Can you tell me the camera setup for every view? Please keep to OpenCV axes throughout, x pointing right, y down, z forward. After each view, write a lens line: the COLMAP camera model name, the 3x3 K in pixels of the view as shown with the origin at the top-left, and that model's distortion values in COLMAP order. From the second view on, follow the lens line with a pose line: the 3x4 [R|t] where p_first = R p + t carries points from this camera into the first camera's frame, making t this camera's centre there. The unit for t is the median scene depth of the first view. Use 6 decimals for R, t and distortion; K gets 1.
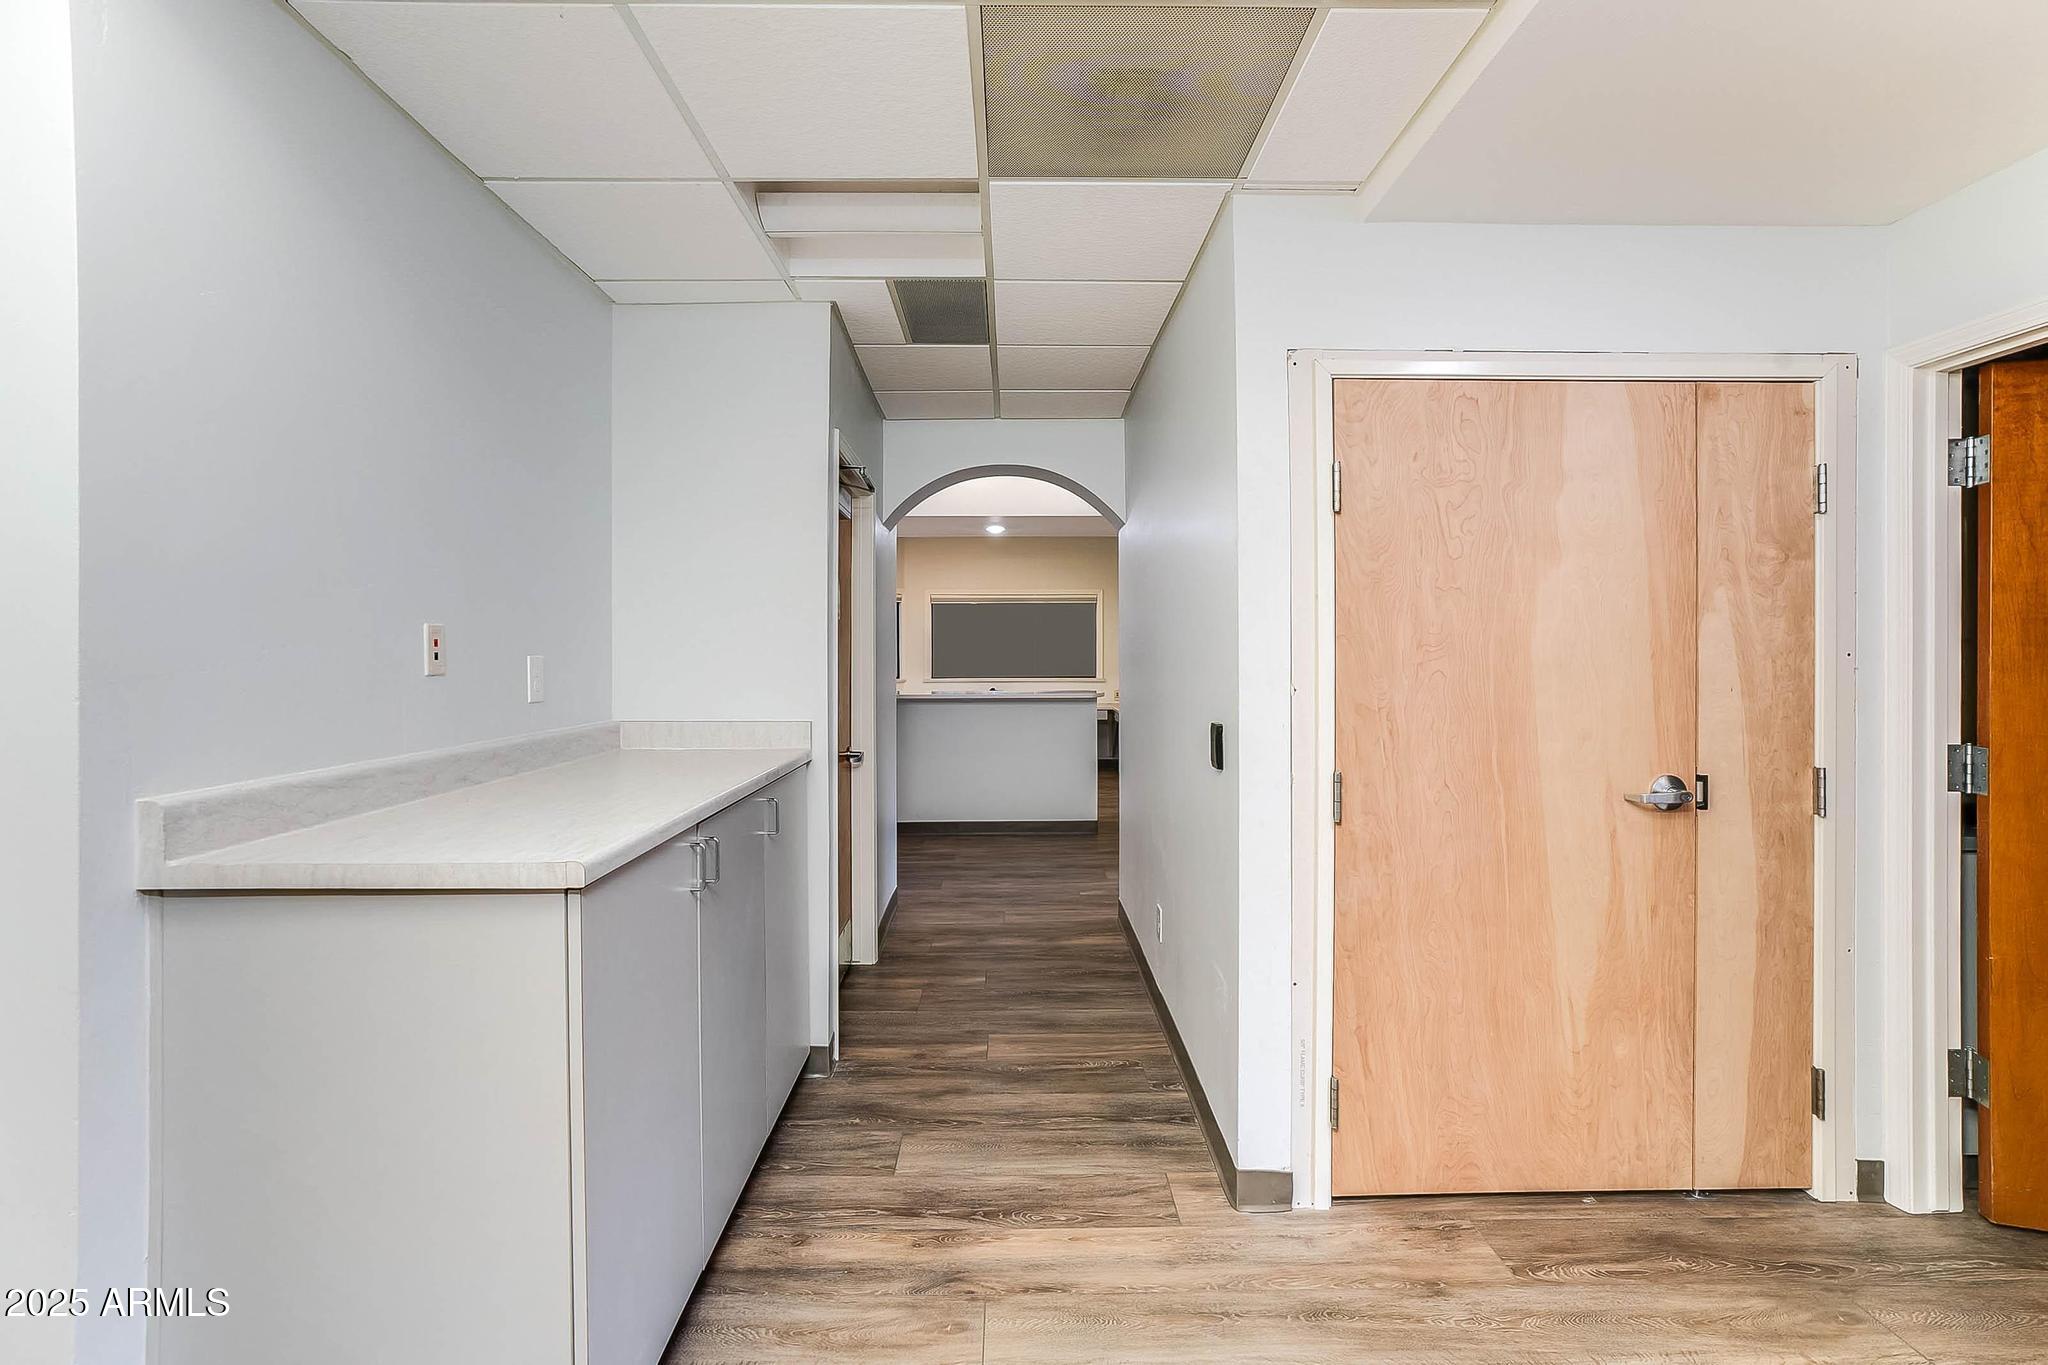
lens RADIAL K [[933.5, 0, 1015.6], [0, 933.5, 665.8], [0, 0, 1]] dist [-0.013078, 0.001217]
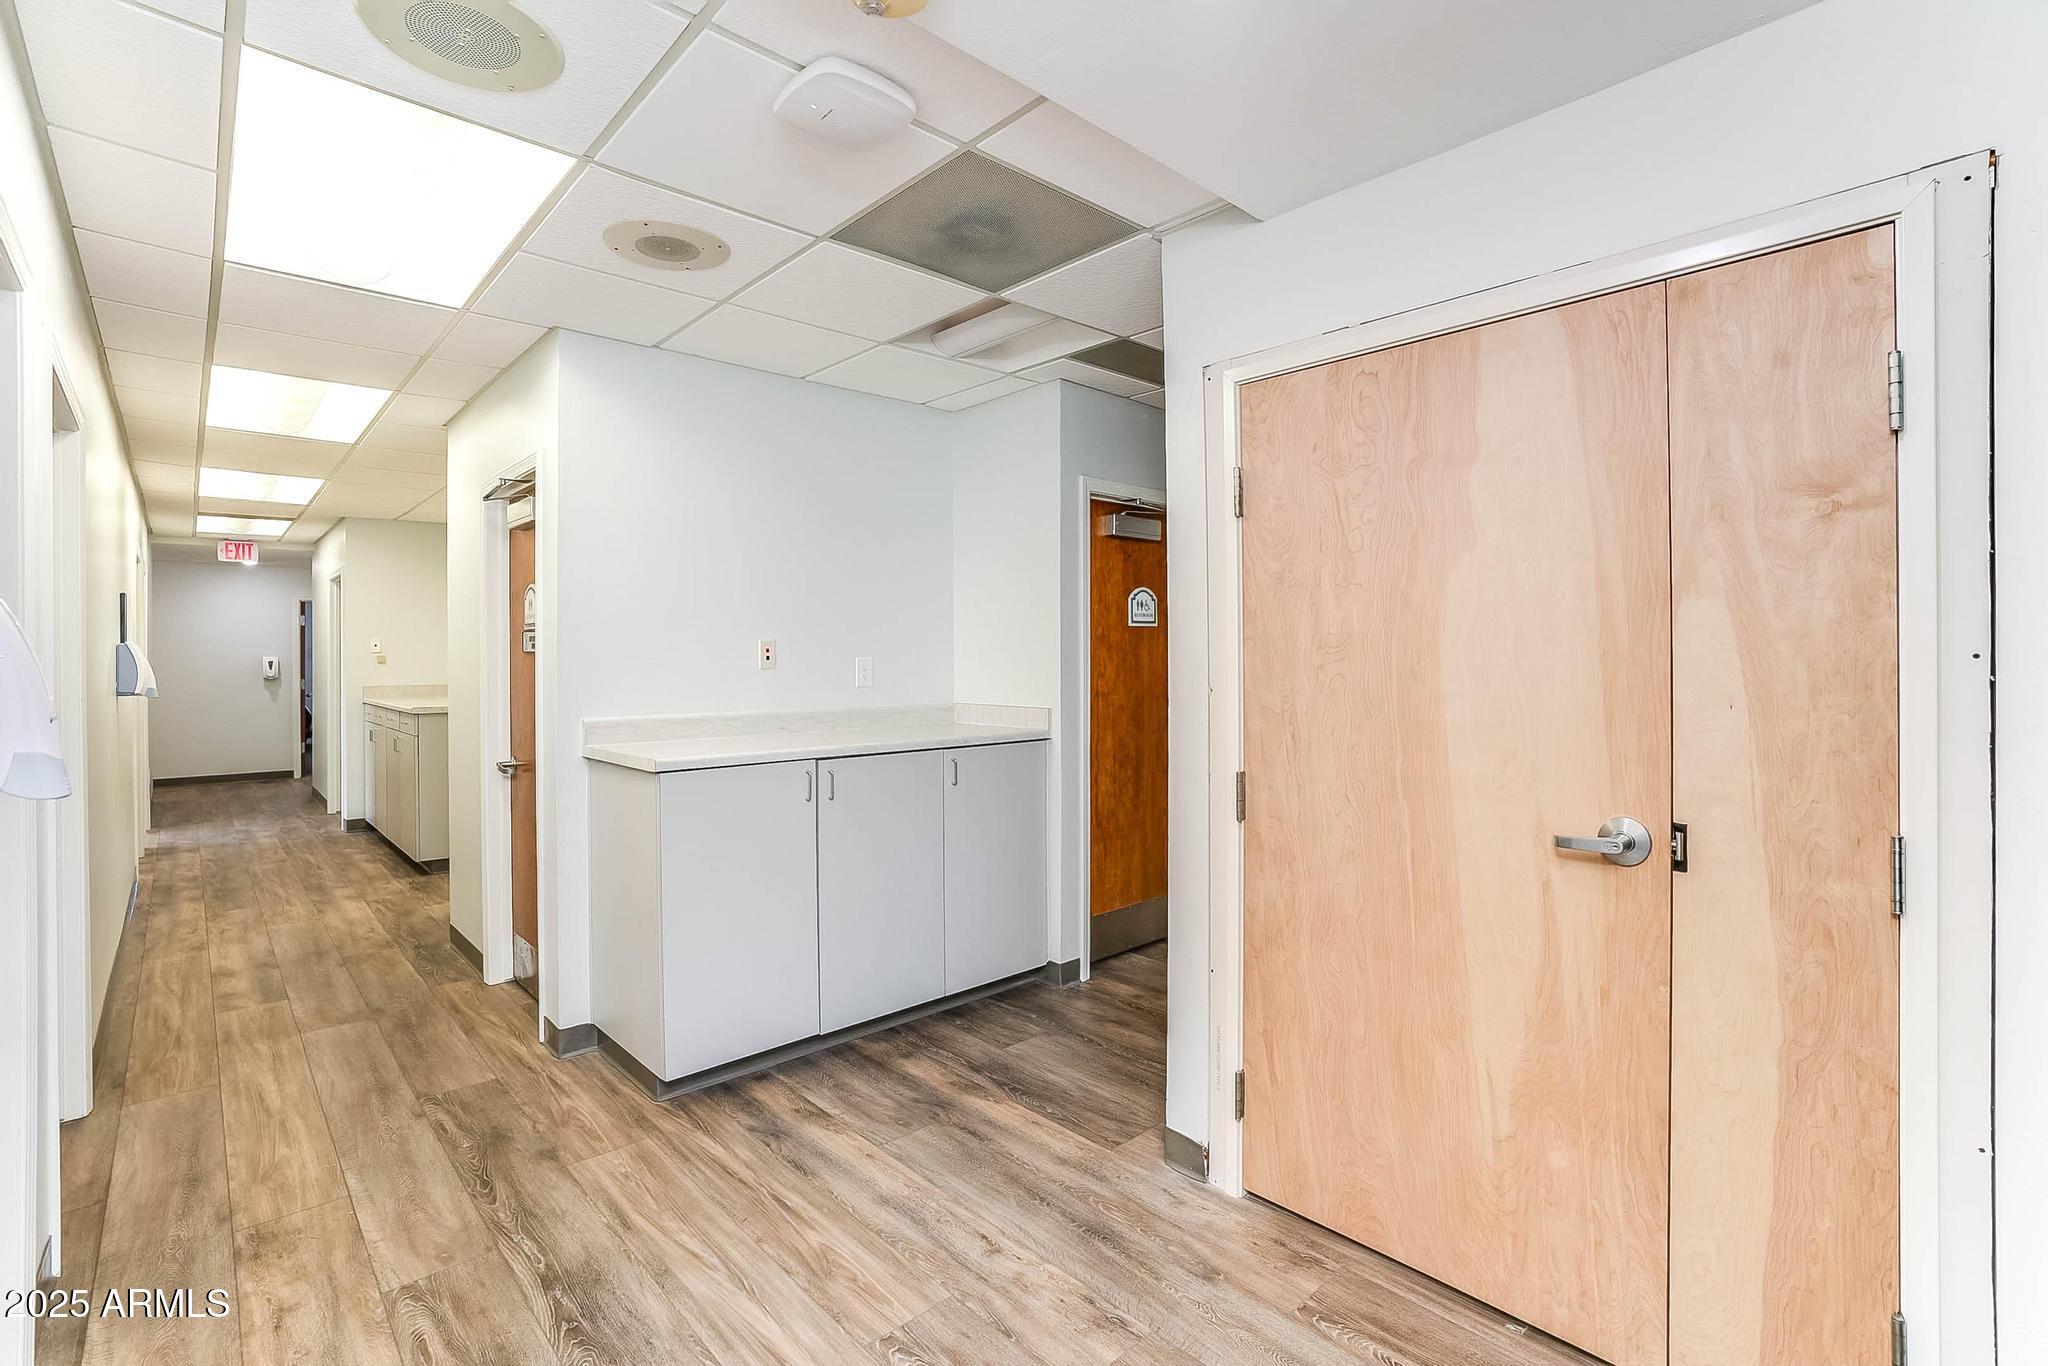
lens RADIAL K [[933.5, 0, 1011.6], [0, 933.5, 676.6], [0, 0, 1]] dist [-0.013078, 0.001217]
pose [[0.669042, 0.015195, -0.743069, 0.928250], [-0.007620, 0.999879, 0.013587, -0.001902], [0.743186, -0.003428, 0.669076, 0.132240]]
